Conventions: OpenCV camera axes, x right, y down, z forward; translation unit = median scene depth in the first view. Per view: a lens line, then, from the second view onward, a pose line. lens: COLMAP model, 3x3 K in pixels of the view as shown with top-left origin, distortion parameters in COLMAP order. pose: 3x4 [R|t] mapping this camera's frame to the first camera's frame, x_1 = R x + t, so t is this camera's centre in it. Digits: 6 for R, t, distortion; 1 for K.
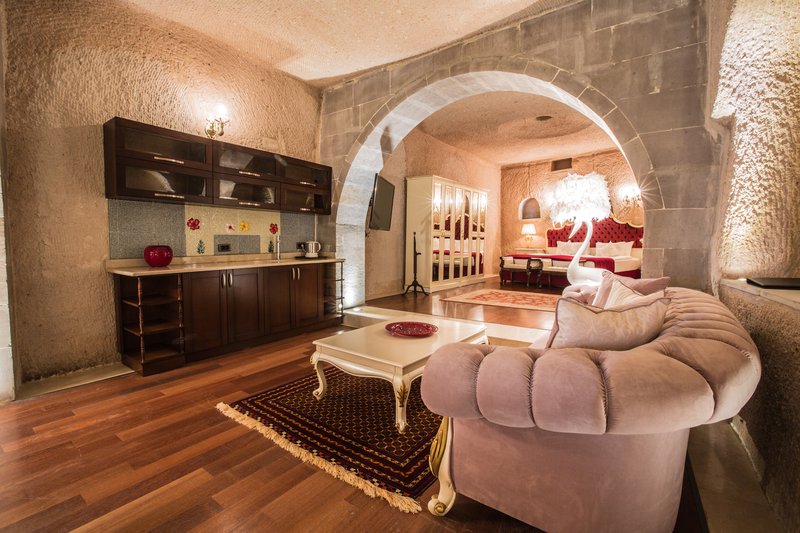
lens RADIAL K [[359.1, 0, 399.5], [0, 359.1, 262.2], [0, 0, 1]] dist [-0.035175, 0.009330]
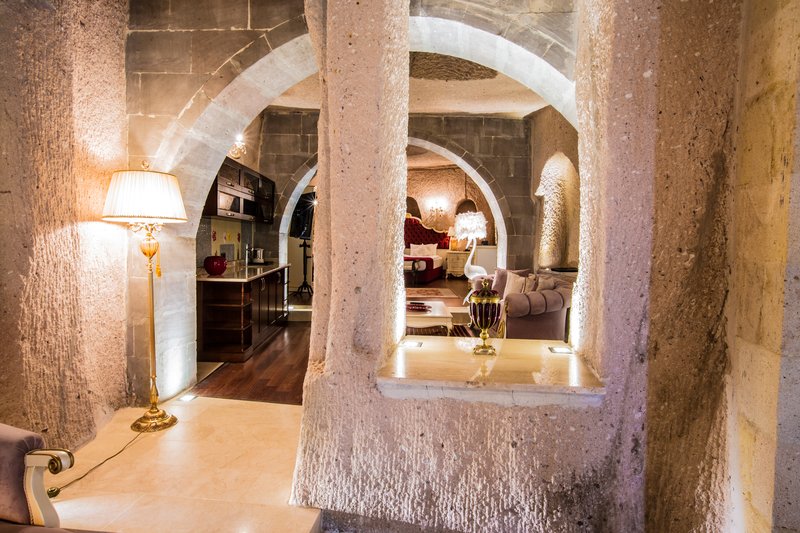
lens RADIAL K [[464.0, 0, 395.4], [0, 464.0, 262.9], [0, 0, 1]] dist [-0.031057, 0.026194]
pose [[0.798690, -0.023896, 0.601268, -1.101704], [0.020932, 0.999710, 0.011925, -0.031804], [-0.601378, 0.003061, 0.798959, -0.552285]]
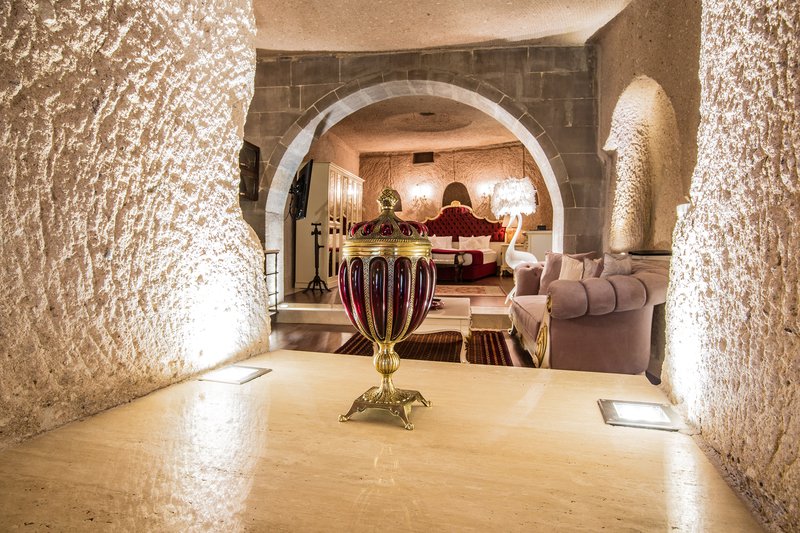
lens RADIAL K [[464.4, 0, 395.9], [0, 464.4, 261.6], [0, 0, 1]] dist [-0.024979, 0.005197]
pose [[0.880478, -0.020056, 0.473663, -0.637195], [0.025477, 0.999663, -0.005030, 0.048380], [-0.473403, 0.016496, 0.880692, -0.250331]]
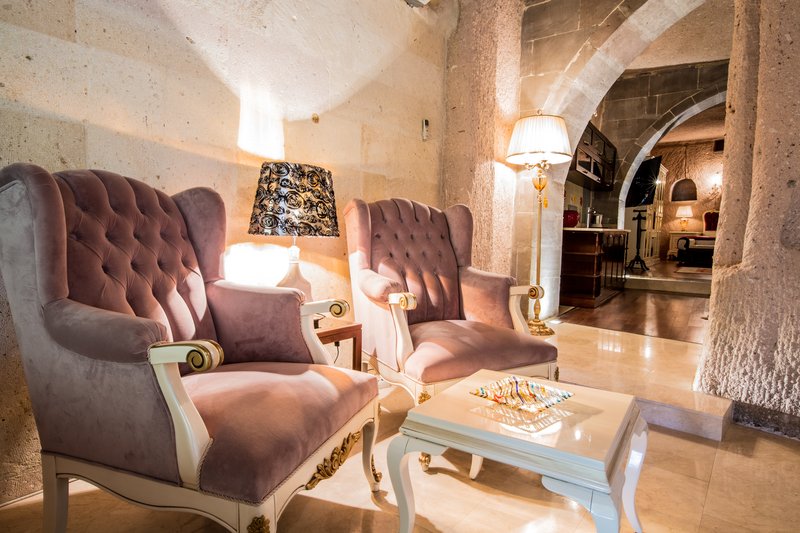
lens RADIAL K [[464.0, 0, 397.0], [0, 464.0, 263.7], [0, 0, 1]] dist [-0.031057, 0.026194]
pose [[0.999507, 0.015547, 0.027279, -1.310101], [-0.015924, 0.999780, 0.013660, 0.124445], [-0.027061, -0.014088, 0.999535, -0.616586]]
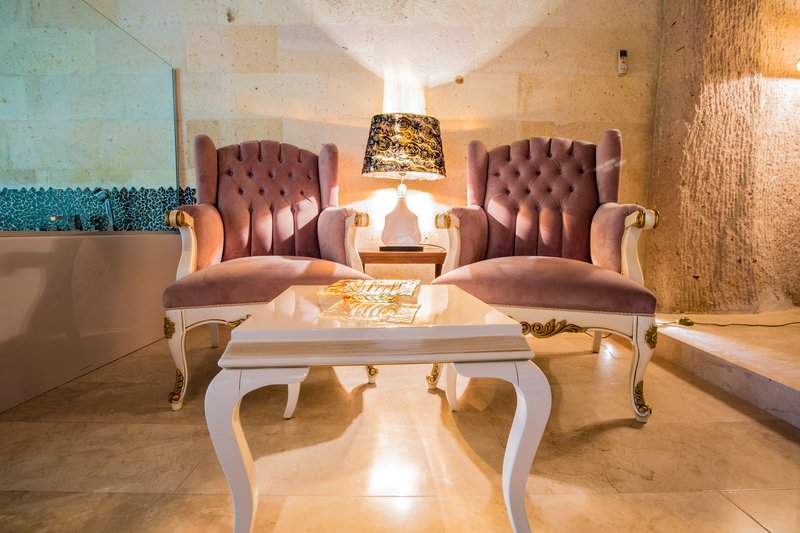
lens RADIAL K [[359.1, 0, 403.5], [0, 359.1, 264.5], [0, 0, 1]] dist [-0.035175, 0.009330]
pose [[0.653100, 0.068546, -0.754163, -0.986916], [-0.042578, 0.997643, 0.053804, 0.207613], [0.756073, -0.003029, 0.654480, -0.381377]]
